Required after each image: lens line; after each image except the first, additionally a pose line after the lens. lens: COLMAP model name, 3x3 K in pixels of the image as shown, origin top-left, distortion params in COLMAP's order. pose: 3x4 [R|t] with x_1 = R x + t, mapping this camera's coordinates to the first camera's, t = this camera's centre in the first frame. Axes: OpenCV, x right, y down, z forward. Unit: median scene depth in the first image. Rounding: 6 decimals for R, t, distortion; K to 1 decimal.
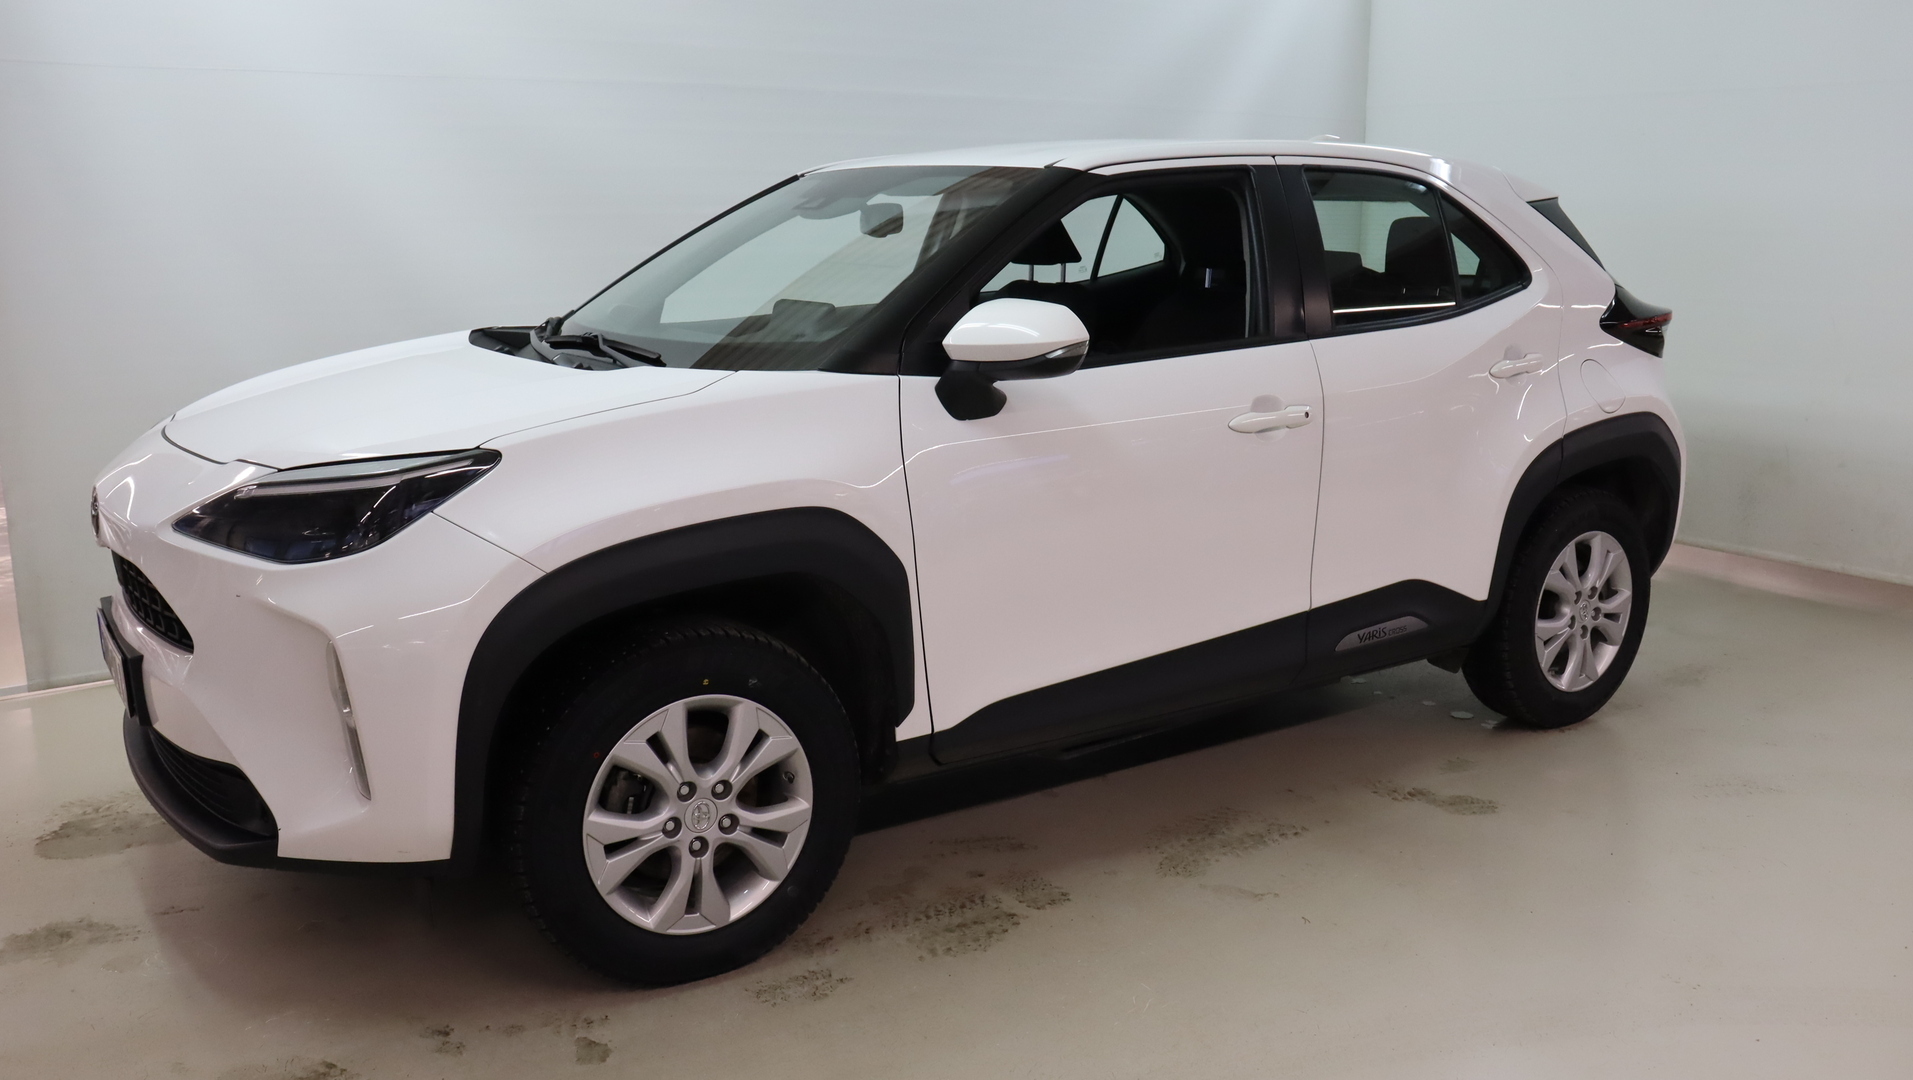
lens RADIAL K [[1533.3, 0, 950.2], [0, 1533.3, 513.6], [0, 0, 1]] dist [-0.178062, 0.135262]
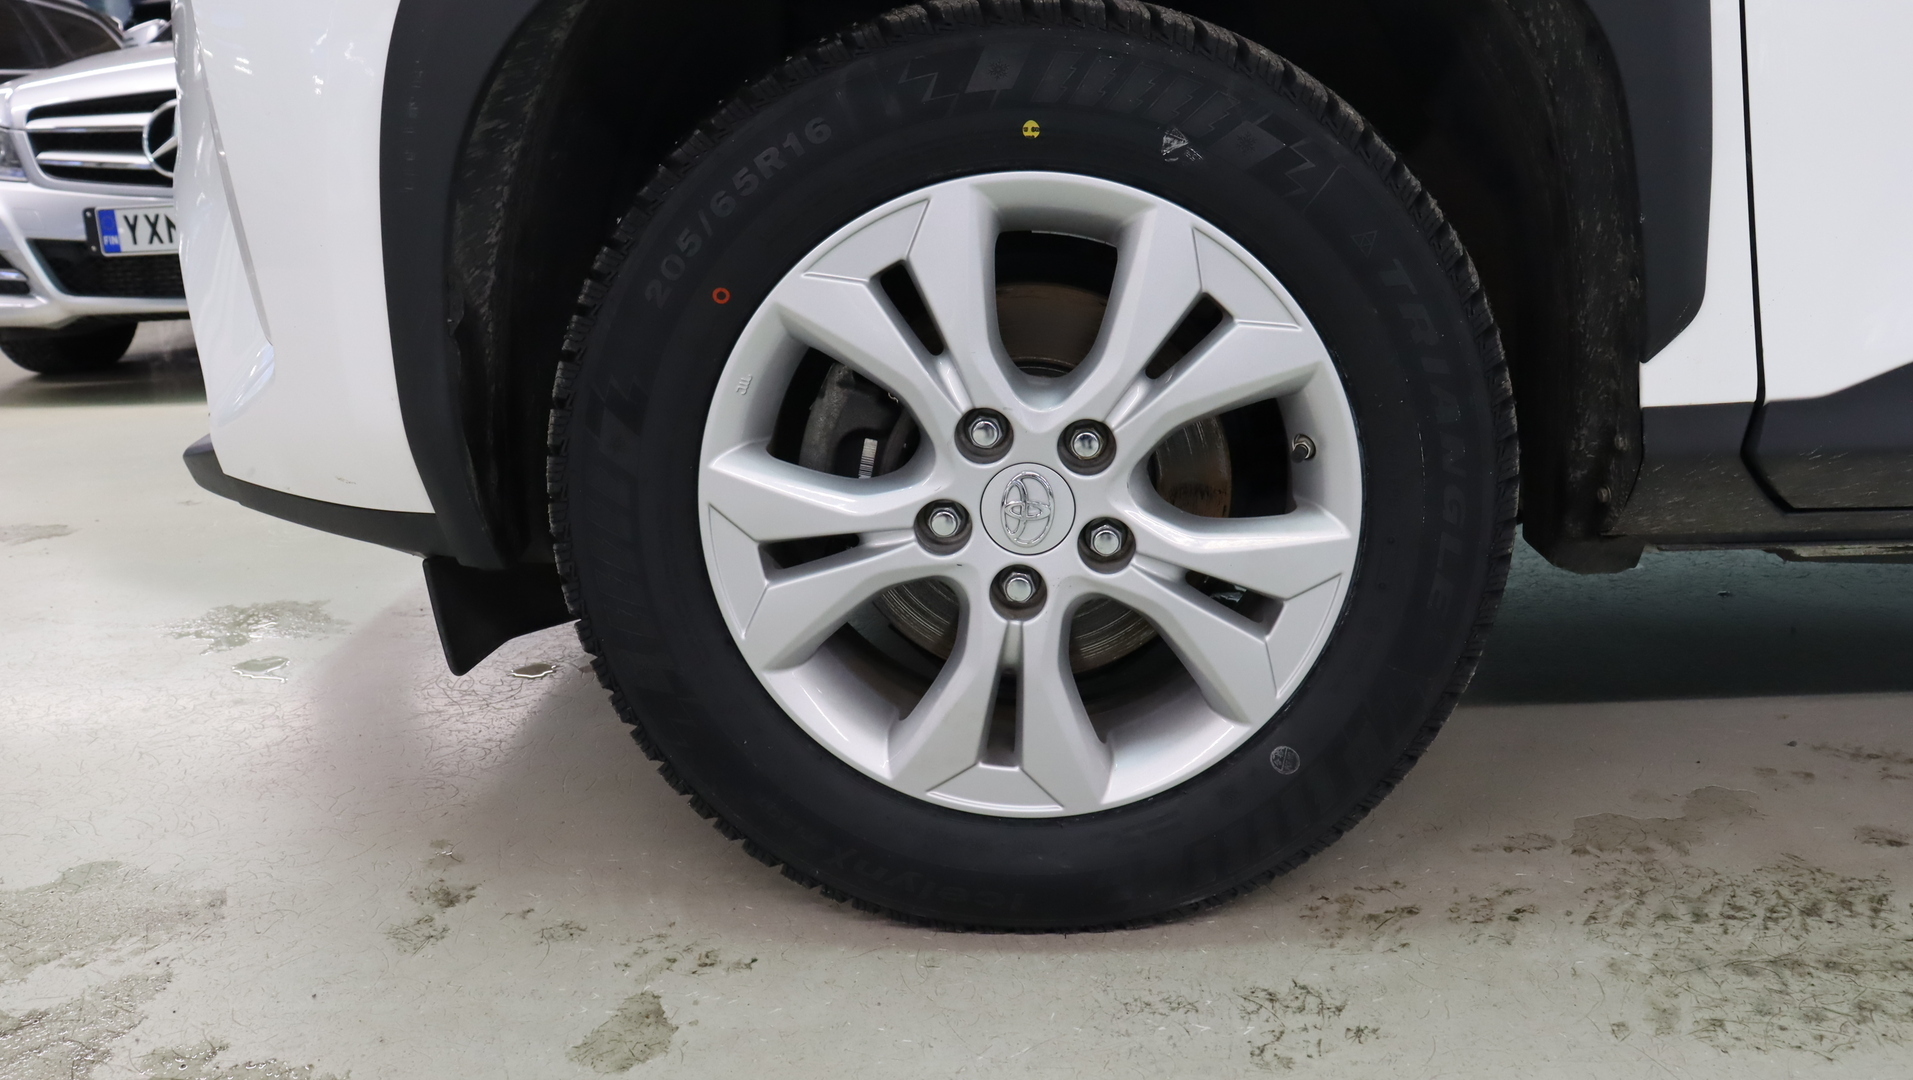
lens RADIAL K [[1533.3, 0, 950.2], [0, 1533.3, 513.6], [0, 0, 1]] dist [-0.178062, 0.135262]
pose [[0.798881, 0.107098, -0.591878, 0.045706], [-0.068901, 0.993837, 0.086833, 0.165989], [0.597530, -0.028588, 0.801337, 0.672149]]
